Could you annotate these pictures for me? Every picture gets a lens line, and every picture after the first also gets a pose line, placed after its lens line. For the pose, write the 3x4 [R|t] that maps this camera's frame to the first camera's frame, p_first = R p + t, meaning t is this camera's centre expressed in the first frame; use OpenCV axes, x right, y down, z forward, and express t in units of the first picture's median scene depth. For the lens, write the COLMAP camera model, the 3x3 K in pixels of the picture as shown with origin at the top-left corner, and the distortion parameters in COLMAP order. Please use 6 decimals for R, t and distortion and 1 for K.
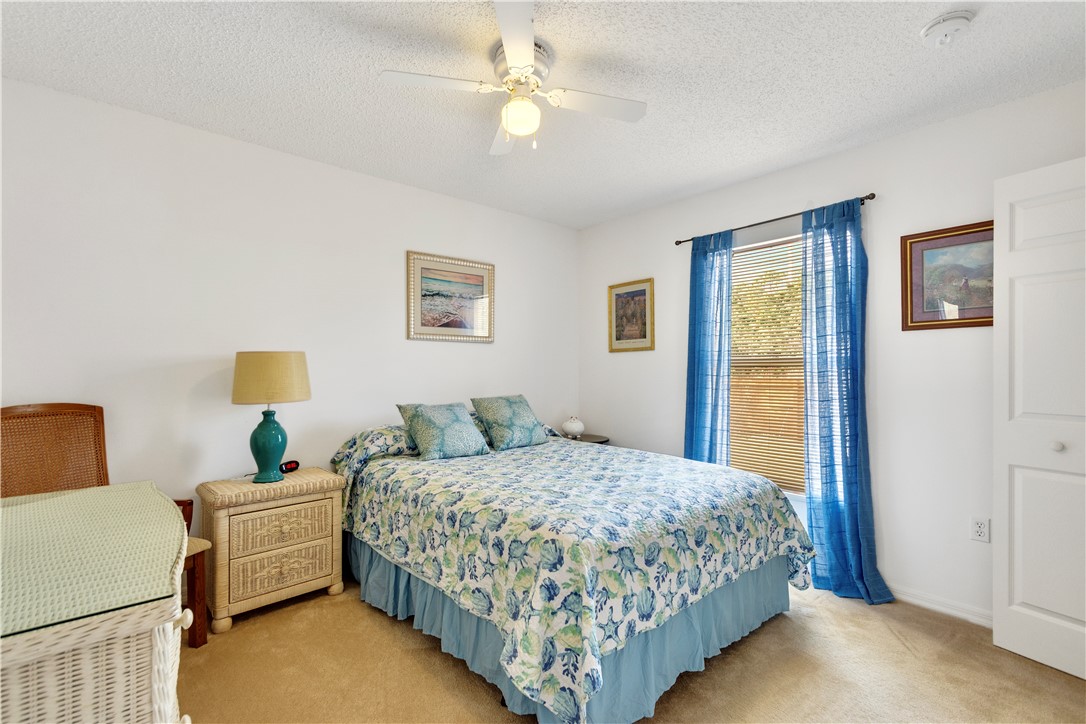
lens RADIAL K [[479.9, 0, 541.5], [0, 479.9, 364.2], [0, 0, 1]] dist [-0.000991, -0.005510]
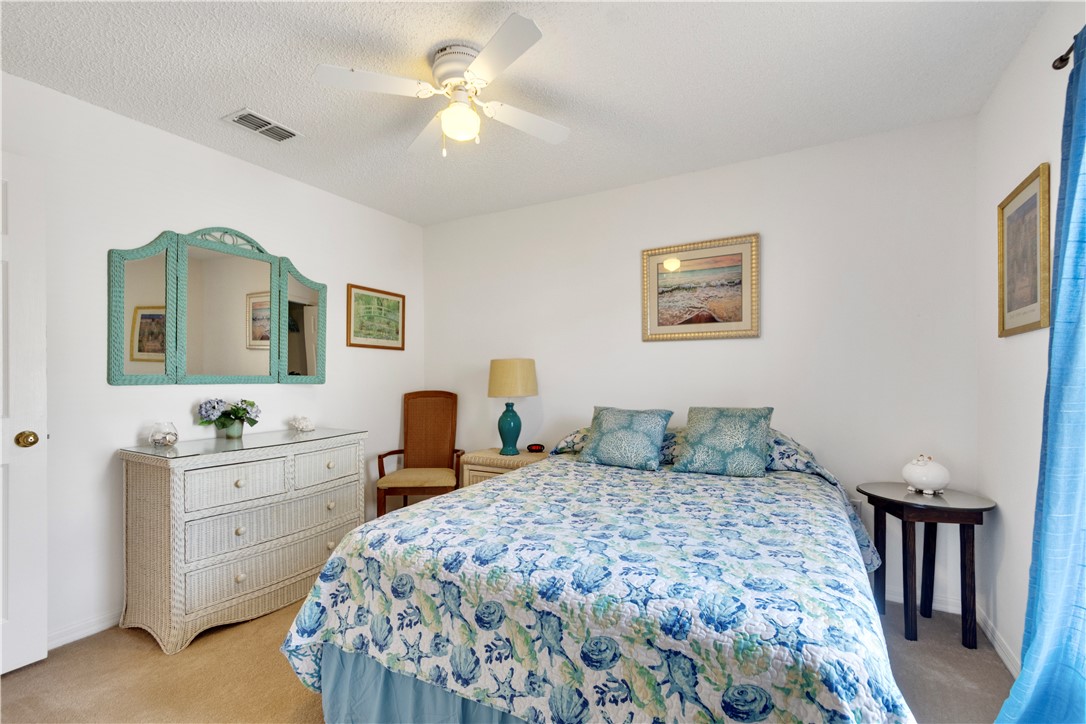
lens RADIAL K [[479.9, 0, 540.6], [0, 479.9, 370.7], [0, 0, 1]] dist [-0.000991, -0.005510]
pose [[0.340065, -0.007307, -0.940374, 0.749396], [0.011563, 0.999927, -0.003588, 0.011434], [0.940331, -0.009653, 0.340124, 0.631219]]
